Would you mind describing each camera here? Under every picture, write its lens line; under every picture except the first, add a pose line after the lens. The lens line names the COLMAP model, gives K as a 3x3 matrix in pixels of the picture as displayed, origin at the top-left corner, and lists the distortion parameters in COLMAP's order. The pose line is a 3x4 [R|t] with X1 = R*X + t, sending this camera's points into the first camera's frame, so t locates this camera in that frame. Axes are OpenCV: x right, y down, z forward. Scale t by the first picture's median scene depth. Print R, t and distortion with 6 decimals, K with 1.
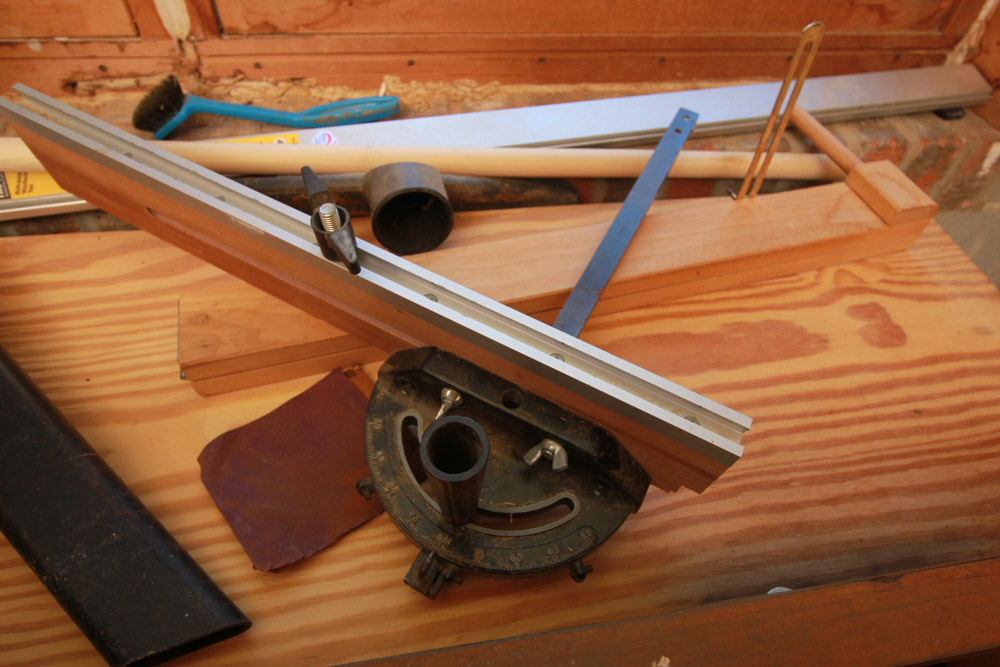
lens RADIAL K [[604.3, 0, 498.4], [0, 604.3, 334.0], [0, 0, 1]] dist [-0.008641, -0.007679]
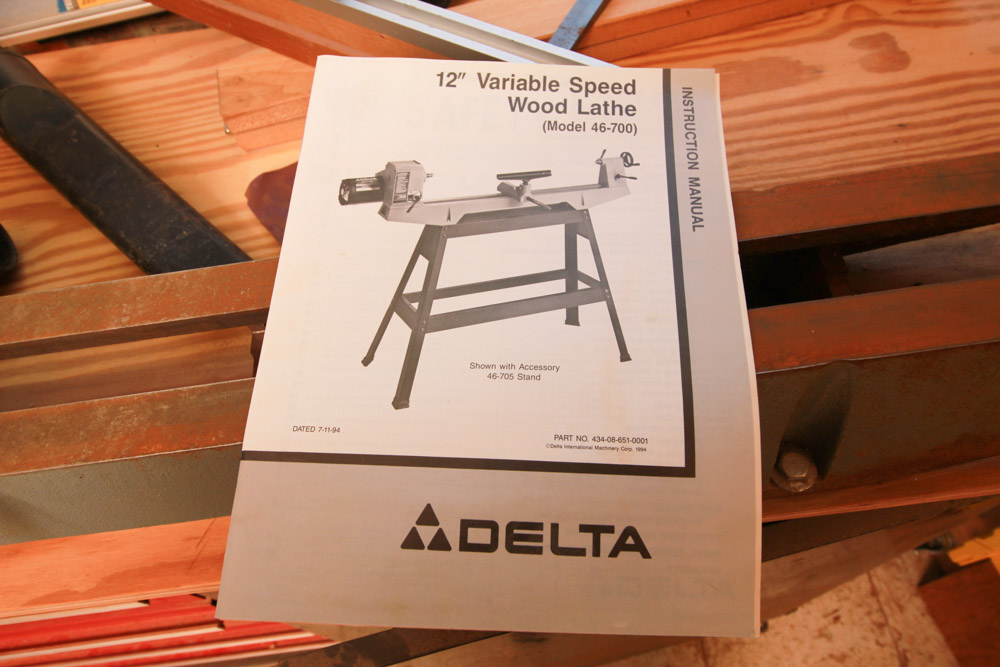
lens RADIAL K [[652.7, 0, 501.6], [0, 652.7, 332.5], [0, 0, 1]] dist [-0.008877, -0.004363]
pose [[0.987219, -0.033294, -0.155855, 0.187938], [0.058793, 0.985041, 0.161983, 0.257057], [0.148130, -0.169076, 0.974408, -0.233224]]
